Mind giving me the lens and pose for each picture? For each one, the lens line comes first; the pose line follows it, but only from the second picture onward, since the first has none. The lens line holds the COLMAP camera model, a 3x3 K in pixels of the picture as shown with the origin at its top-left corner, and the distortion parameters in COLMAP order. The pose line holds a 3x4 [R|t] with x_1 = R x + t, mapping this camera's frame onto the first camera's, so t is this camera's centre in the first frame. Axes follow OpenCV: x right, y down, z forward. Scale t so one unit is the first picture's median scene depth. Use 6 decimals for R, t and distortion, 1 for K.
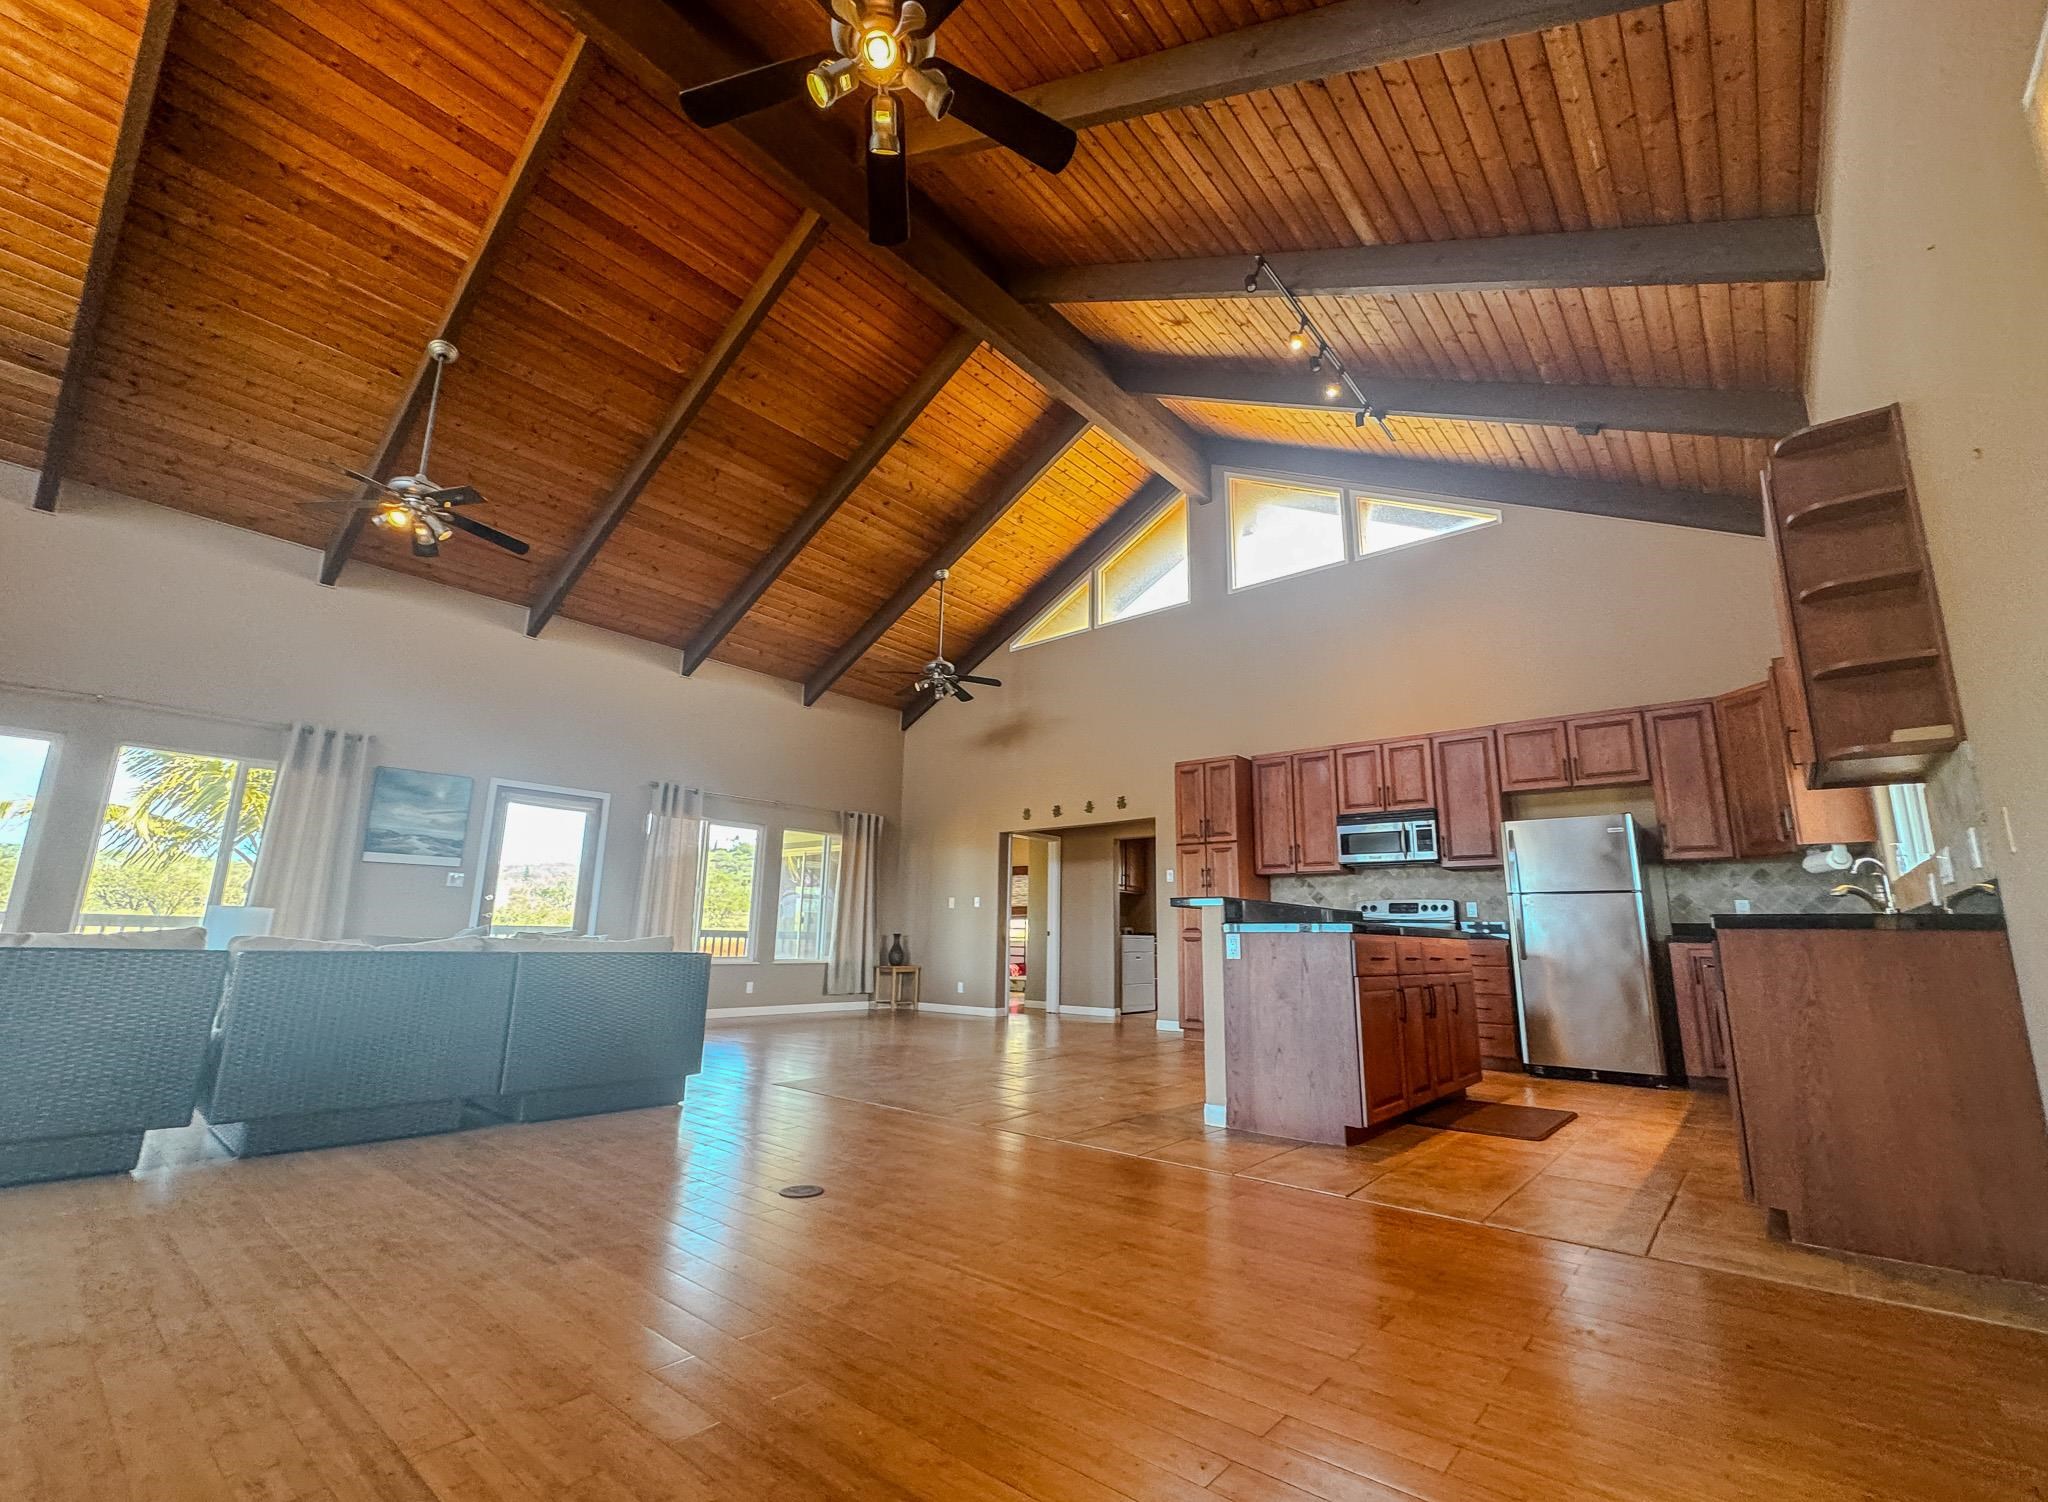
lens RADIAL K [[888.1, 0, 1038.3], [0, 888.1, 730.8], [0, 0, 1]] dist [0.013375, -0.005275]
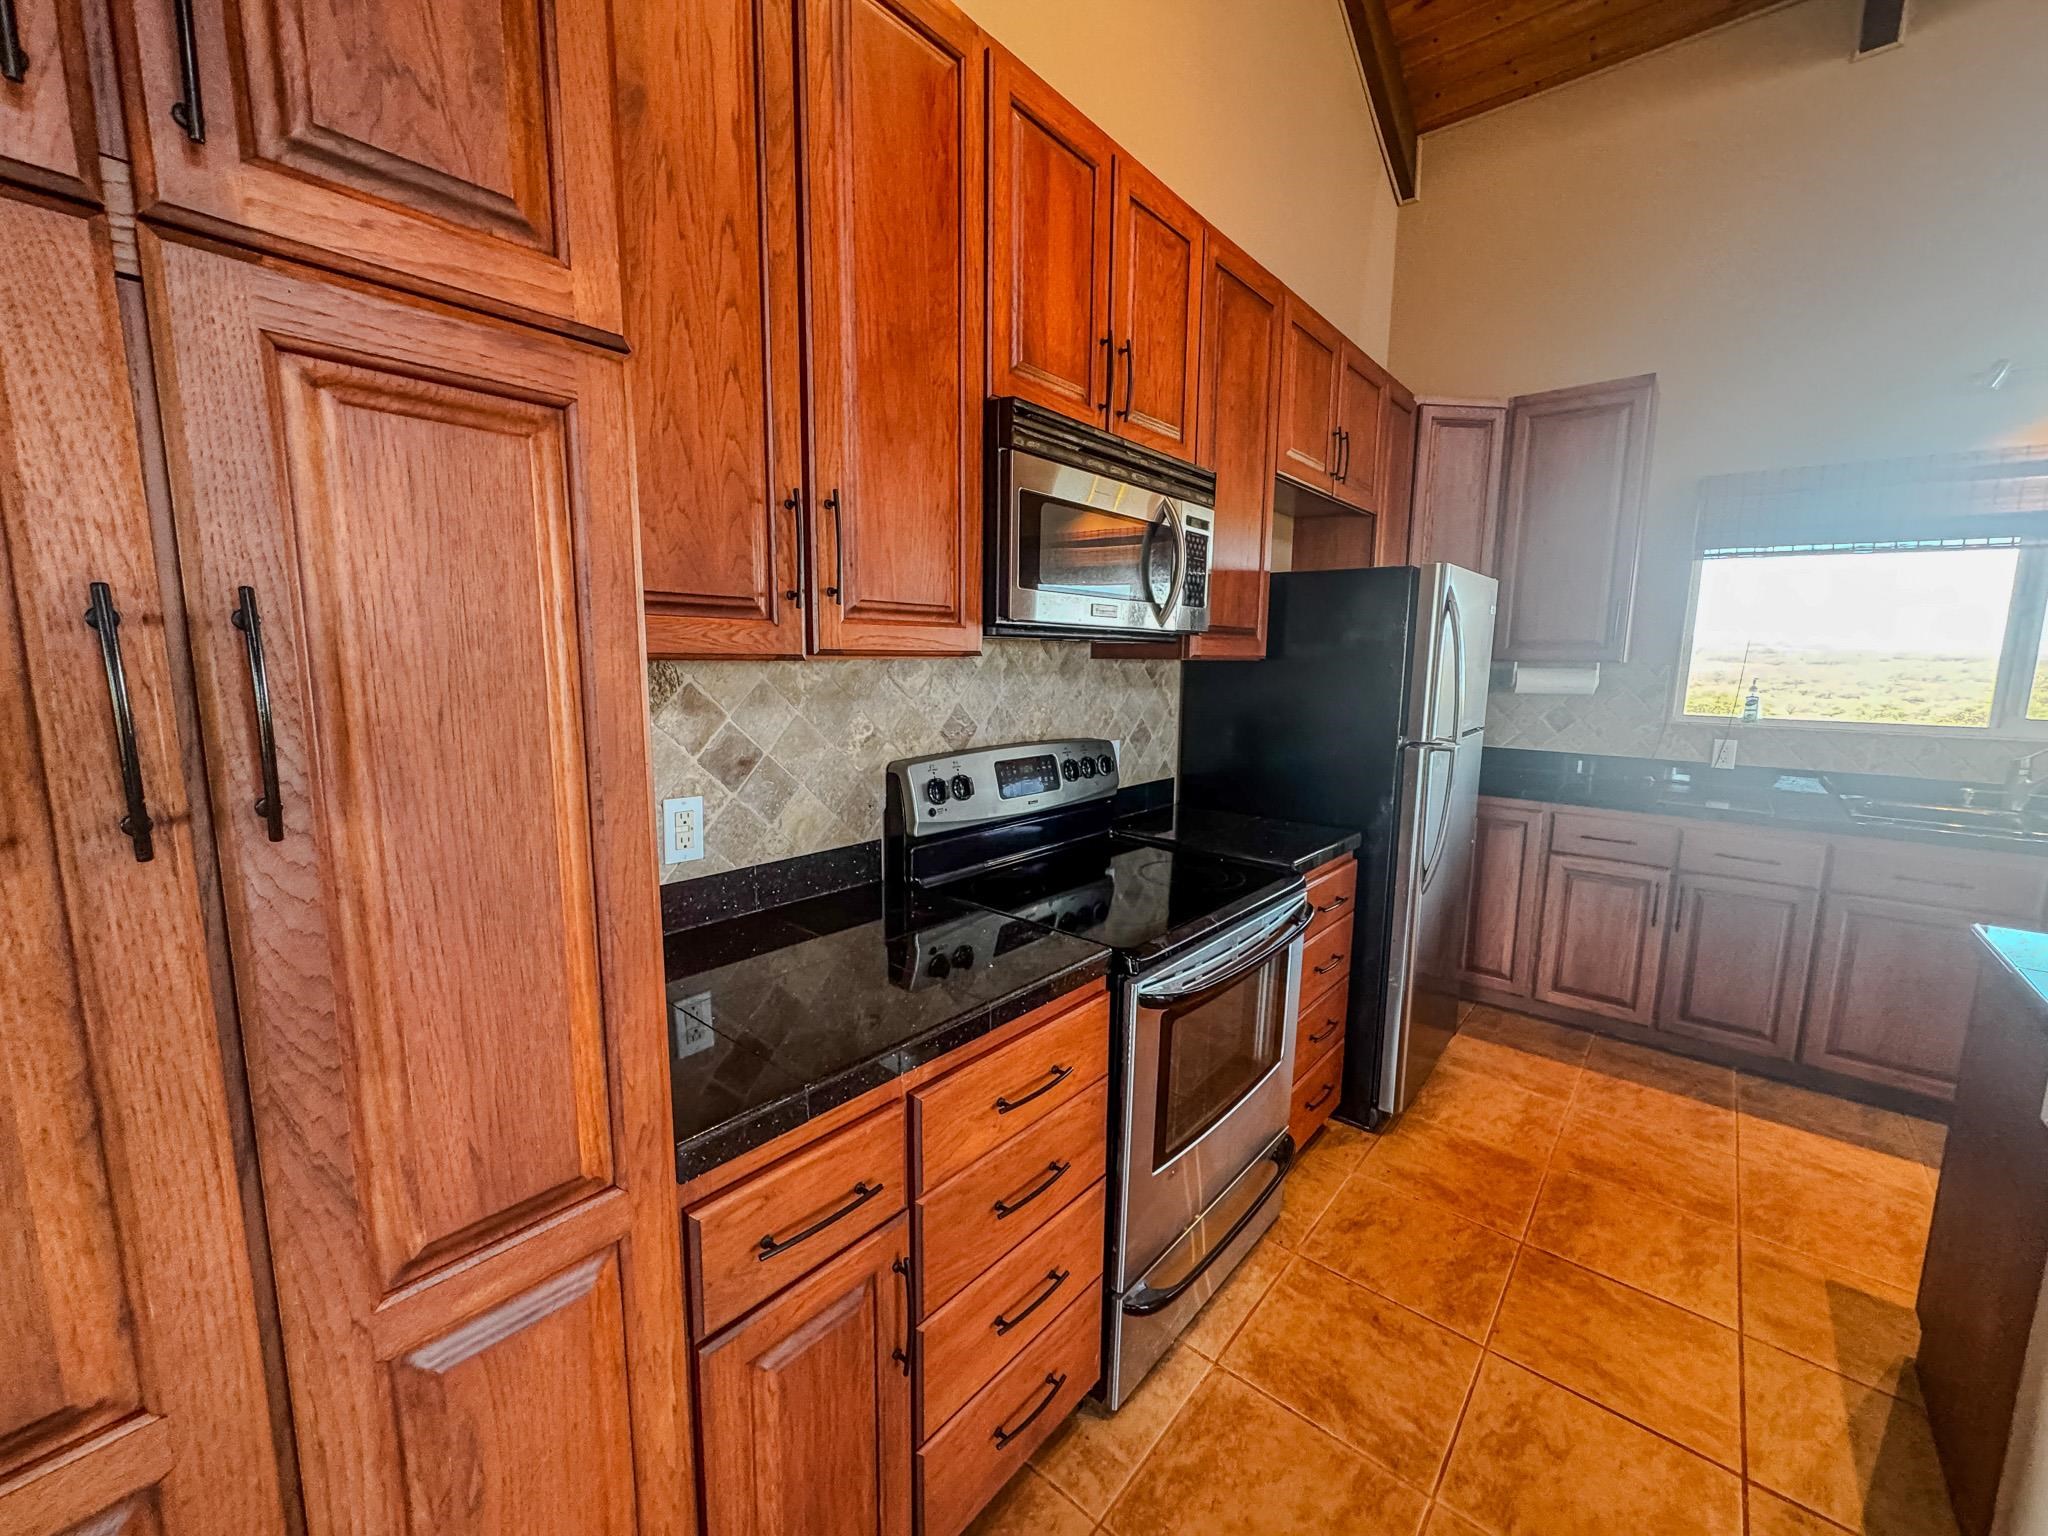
lens RADIAL K [[816.9, 0, 1014.7], [0, 816.9, 776.0], [0, 0, 1]] dist [0.001300, 0.000239]
pose [[0.025709, -0.165416, 0.985889, 0.136077], [-0.240849, 0.956139, 0.166705, 0.157099], [-0.970222, -0.241736, -0.015259, 1.031455]]
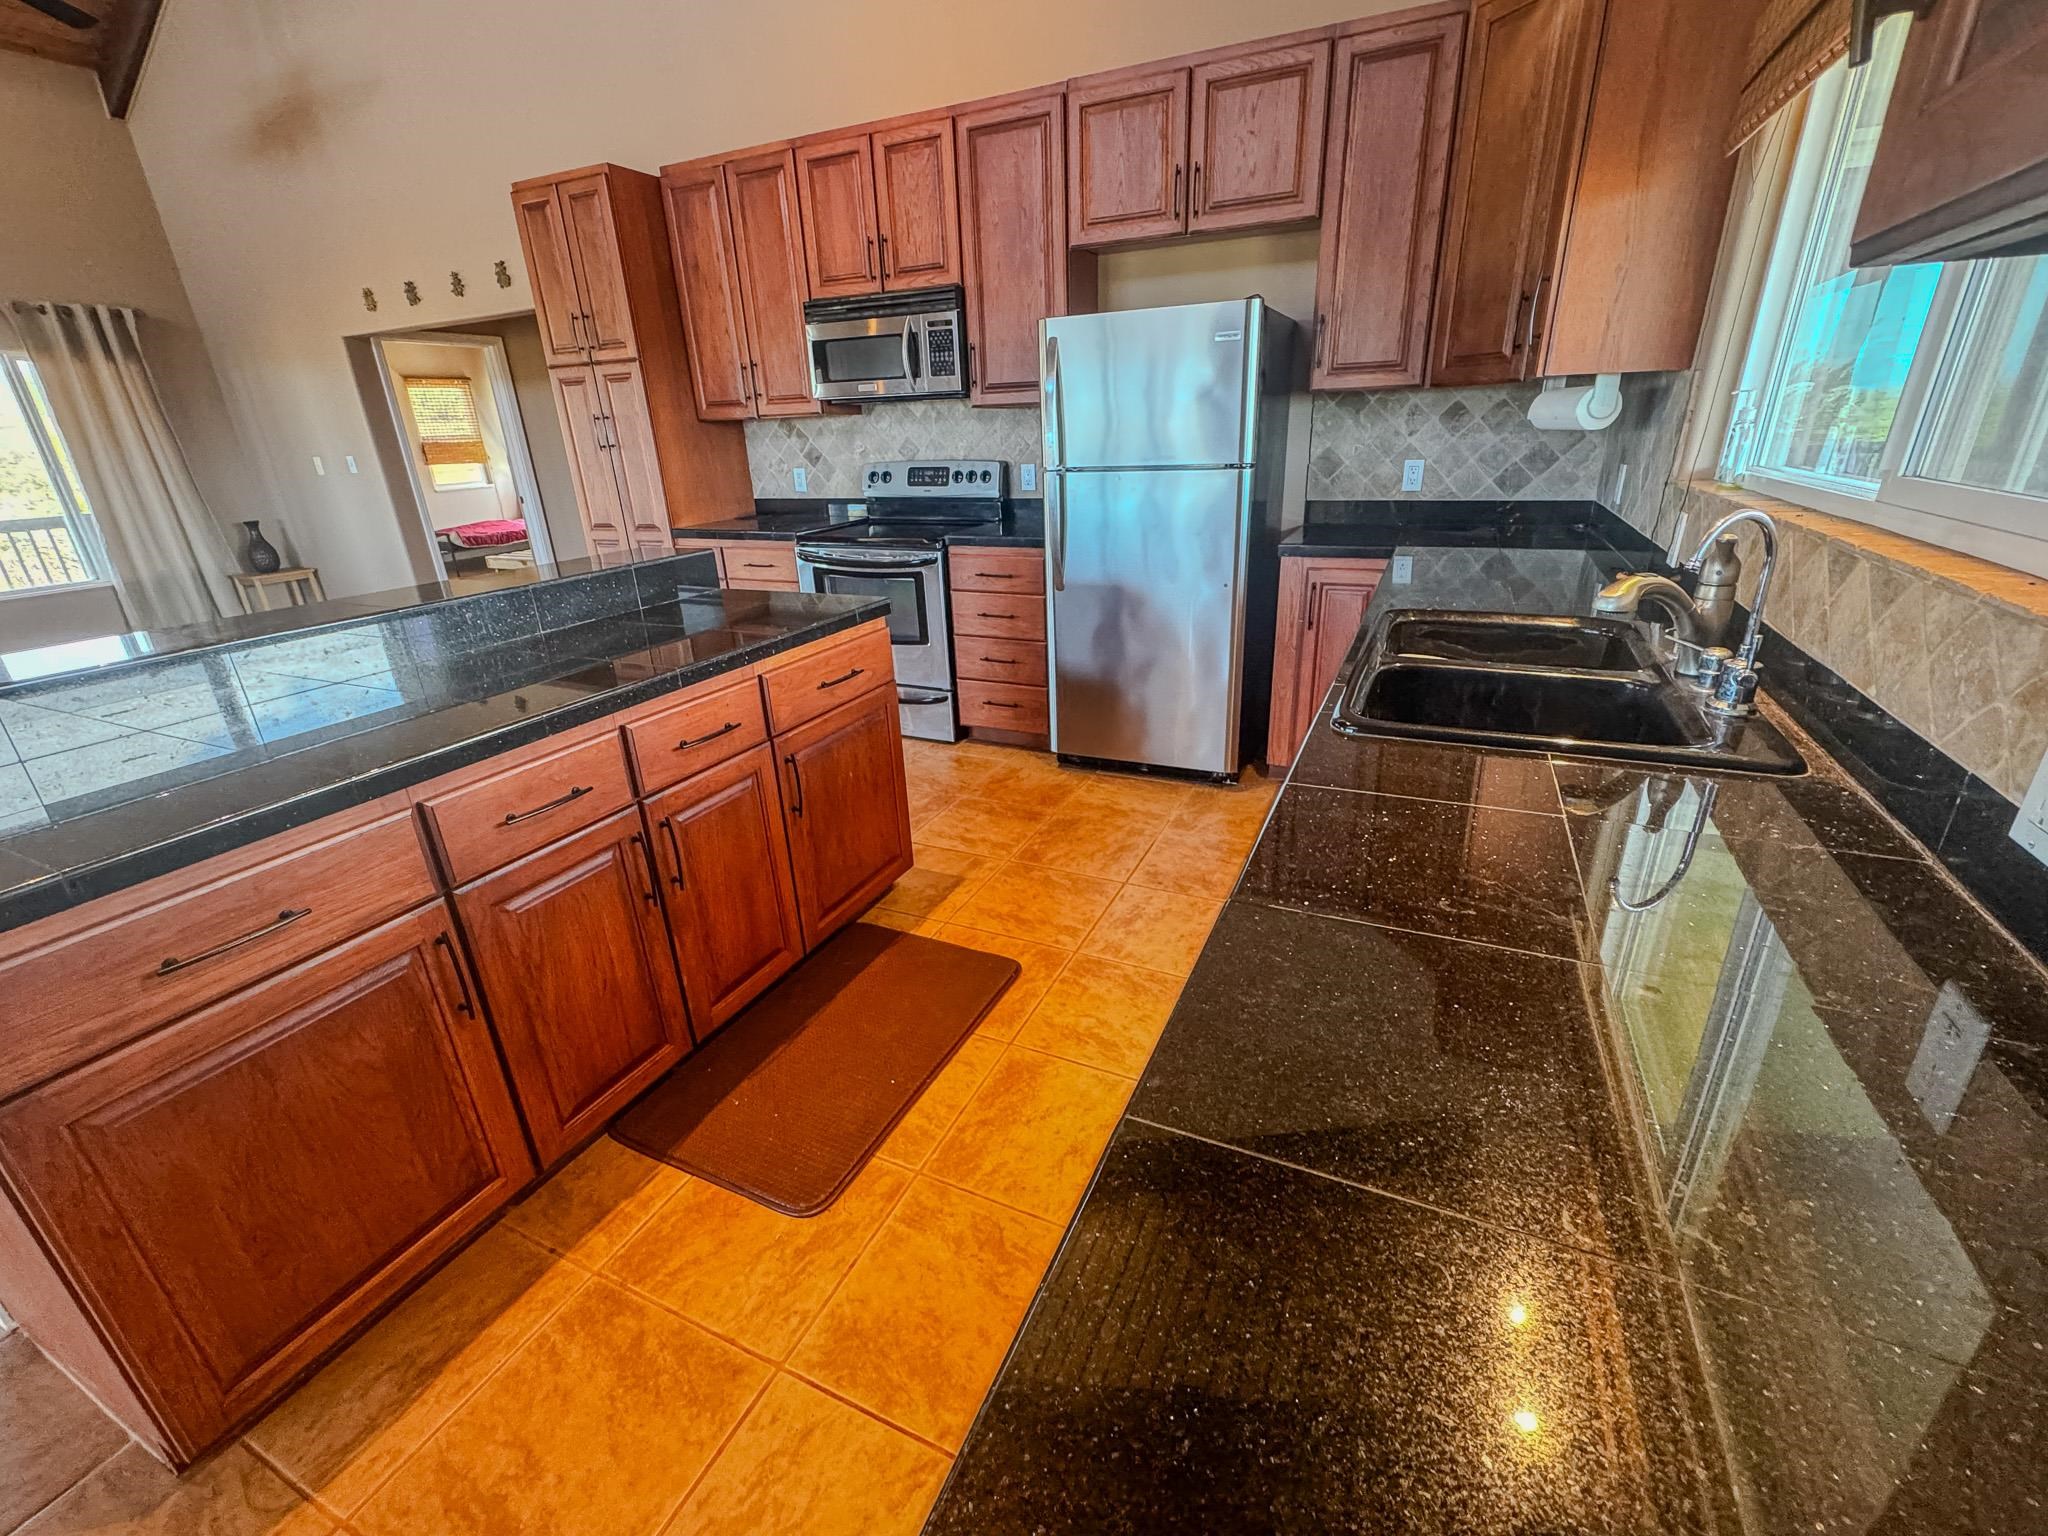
lens RADIAL K [[861.6, 0, 1050.1], [0, 861.6, 765.9], [0, 0, 1]] dist [-0.002689, 0.000547]
pose [[0.965494, -0.141885, 0.218380, 0.343342], [-0.009110, 0.819637, 0.572811, 0.028828], [-0.260265, -0.555035, 0.790062, 0.428925]]
